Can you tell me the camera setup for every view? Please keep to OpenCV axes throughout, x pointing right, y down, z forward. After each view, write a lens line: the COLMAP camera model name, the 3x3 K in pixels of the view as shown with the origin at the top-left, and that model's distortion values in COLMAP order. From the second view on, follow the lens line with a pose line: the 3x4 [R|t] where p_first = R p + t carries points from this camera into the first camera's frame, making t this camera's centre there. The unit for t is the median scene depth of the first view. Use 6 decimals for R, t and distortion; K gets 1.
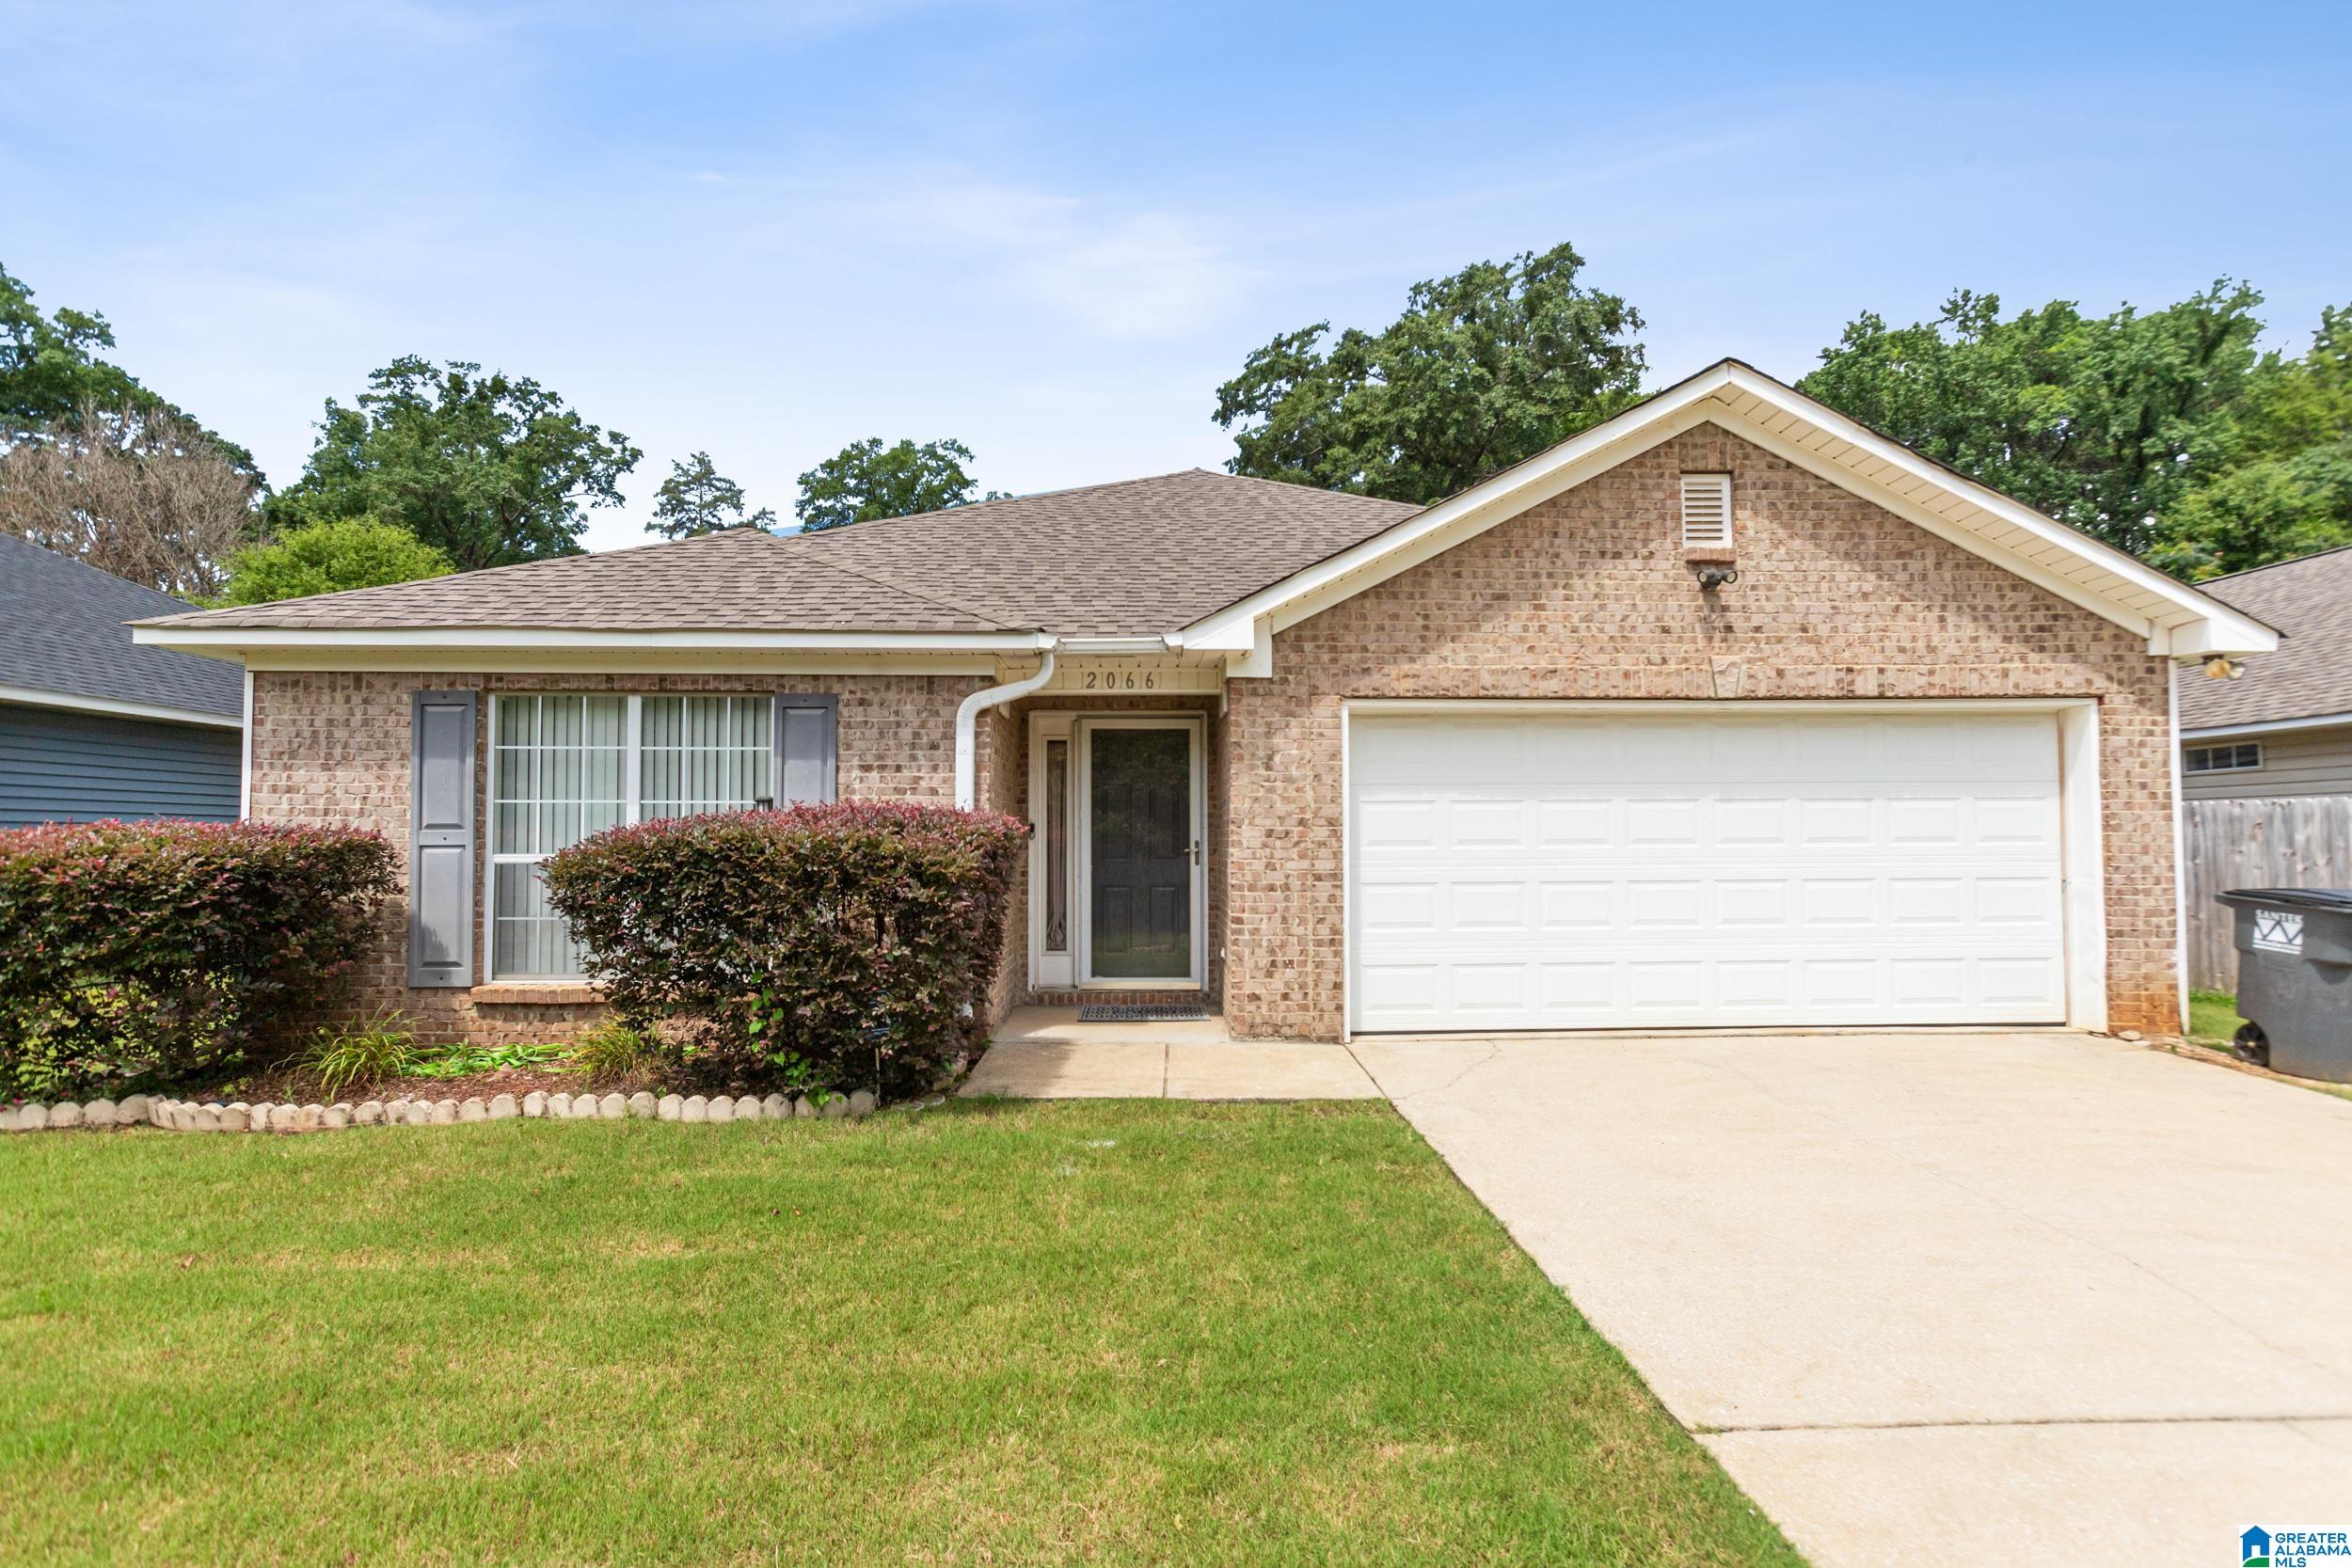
lens RADIAL K [[1154.2, 0, 1176.0], [0, 1154.2, 784.0], [0, 0, 1]] dist [-0.002886, 0.007921]
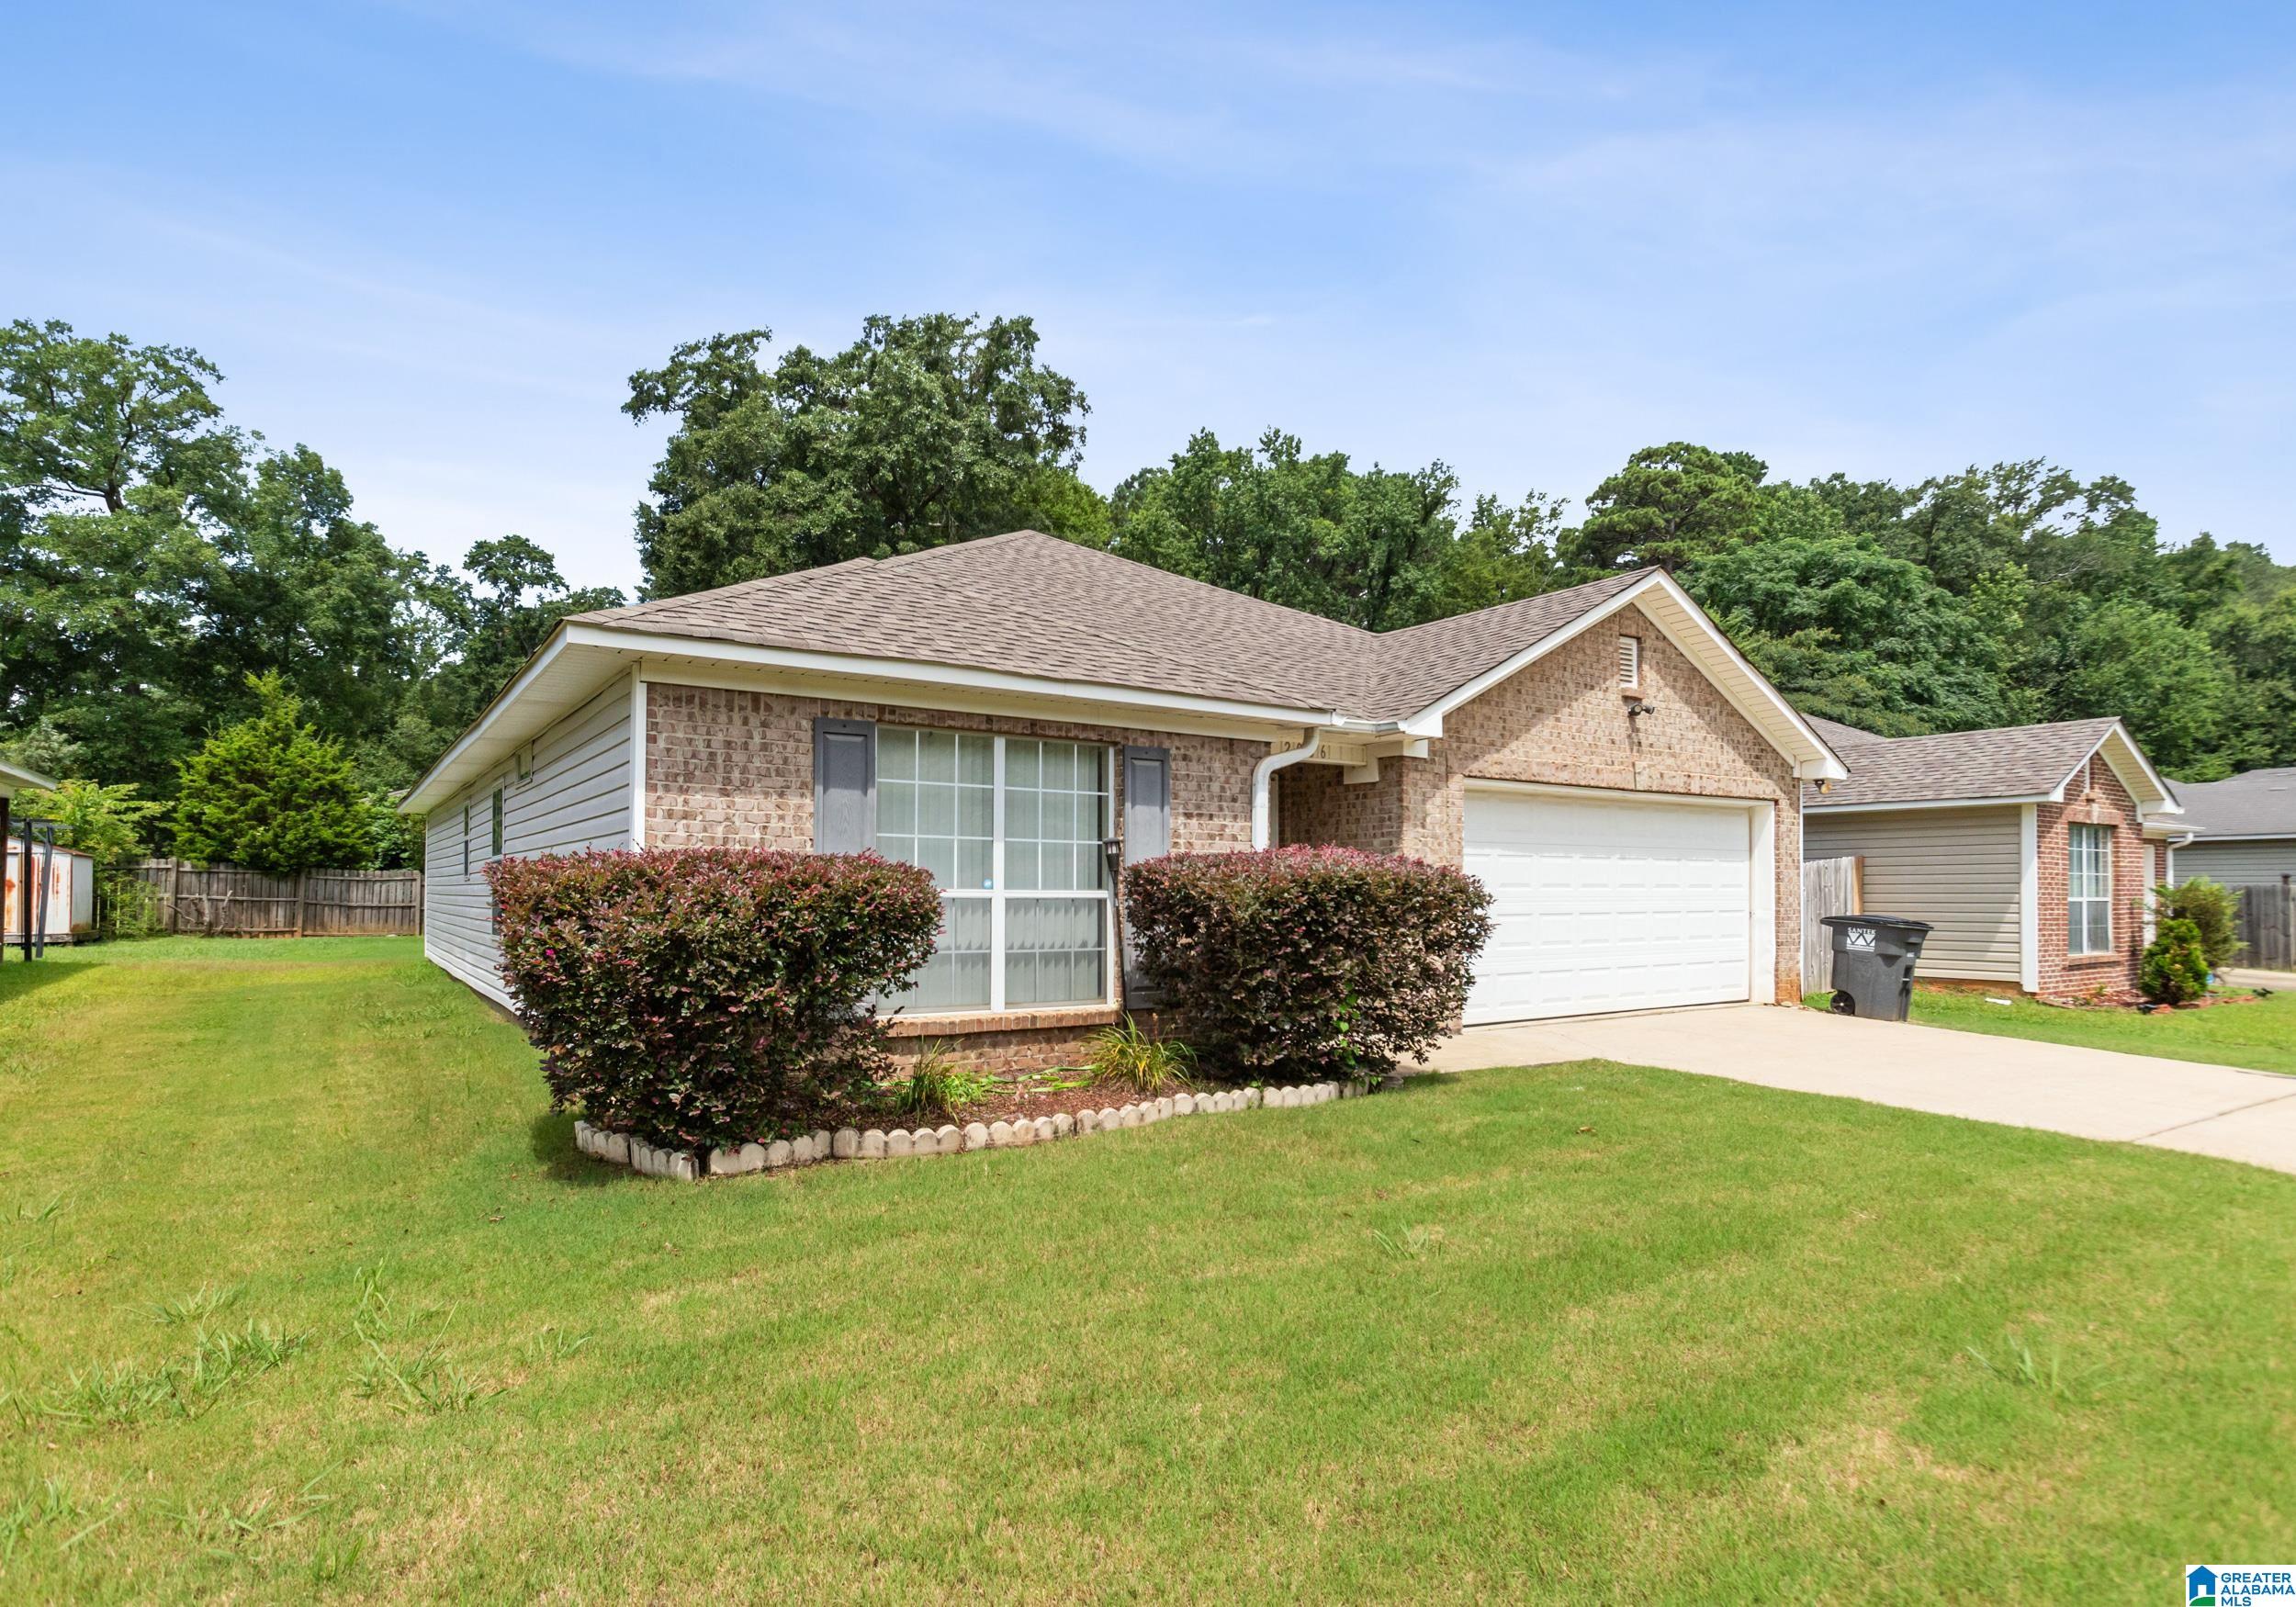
lens RADIAL K [[1216.7, 0, 1147.7], [0, 1216.7, 844.0], [0, 0, 1]] dist [-0.018817, 0.016318]
pose [[0.851748, 0.027018, 0.523255, -0.887532], [-0.032974, 0.999454, 0.002068, 0.012500], [-0.522913, -0.019015, 0.852174, -0.006654]]
